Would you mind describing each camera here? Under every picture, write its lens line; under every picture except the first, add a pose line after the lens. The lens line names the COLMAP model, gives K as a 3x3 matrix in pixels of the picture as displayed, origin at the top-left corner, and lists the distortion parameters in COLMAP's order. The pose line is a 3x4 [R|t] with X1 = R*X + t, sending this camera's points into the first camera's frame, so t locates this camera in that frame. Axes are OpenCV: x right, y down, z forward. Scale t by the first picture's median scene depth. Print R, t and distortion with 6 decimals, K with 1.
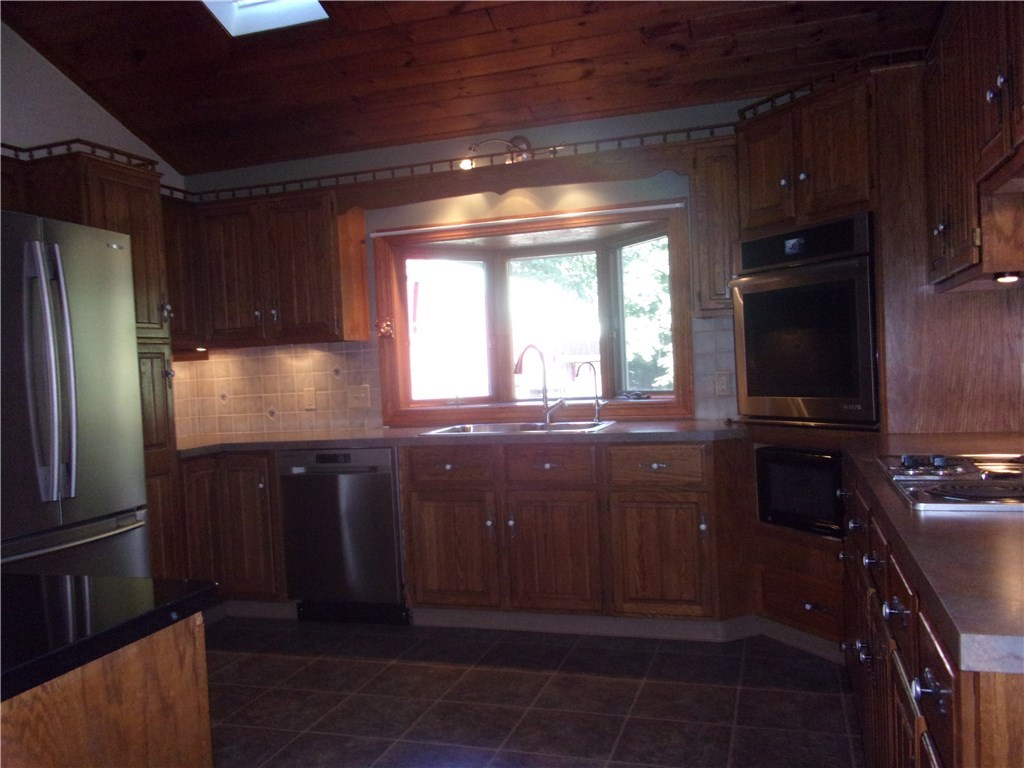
lens RADIAL K [[850.4, 0, 513.1], [0, 850.4, 400.5], [0, 0, 1]] dist [0.017188, -0.010474]
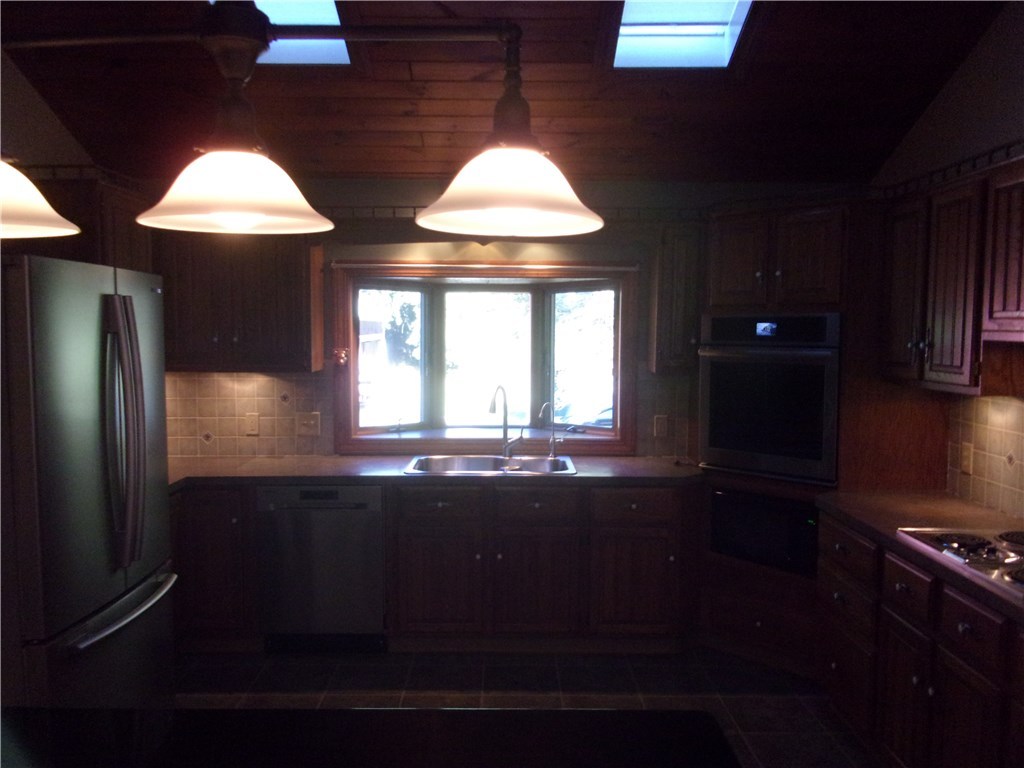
lens RADIAL K [[850.4, 0, 513.1], [0, 850.4, 400.5], [0, 0, 1]] dist [0.017188, -0.010474]
pose [[0.950278, 0.028934, 0.310055, -0.273780], [-0.038724, 0.998925, 0.025465, -0.069612], [-0.308985, -0.036206, 0.950377, -0.027920]]
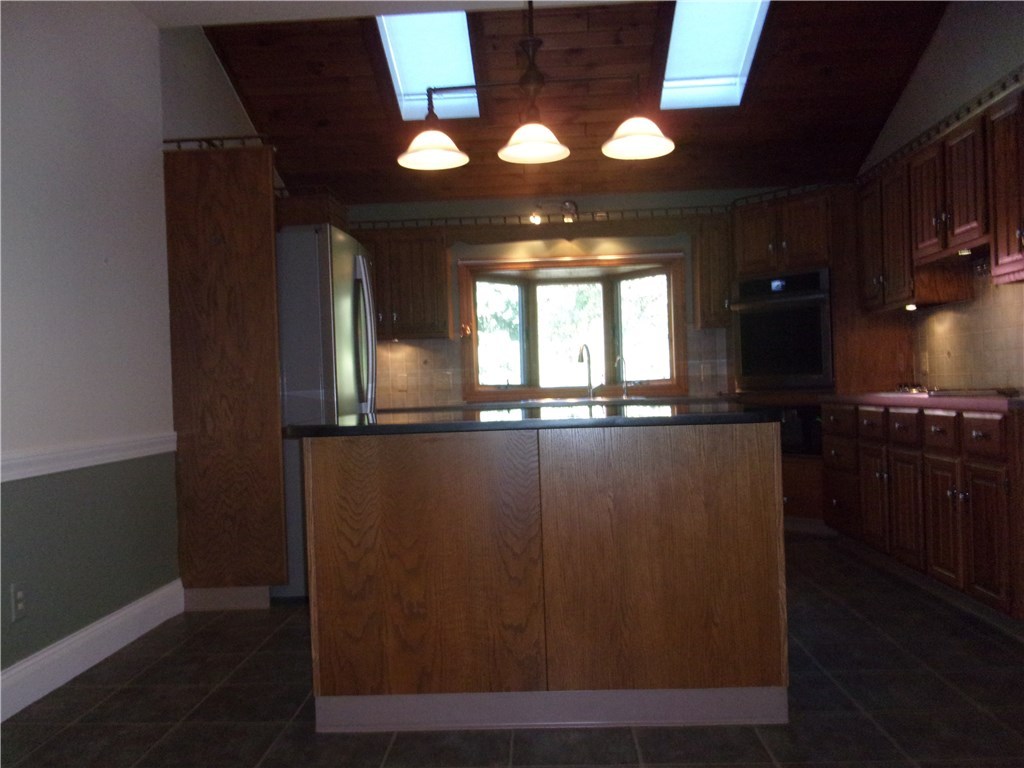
lens RADIAL K [[838.0, 0, 512.0], [0, 838.0, 384.0], [0, 0, 1]] dist [0.008307, 0.006942]
pose [[0.968718, 0.017108, 0.247574, -0.420955], [-0.003889, 0.998545, -0.053786, 0.075229], [-0.248134, 0.051141, 0.967375, -0.332829]]
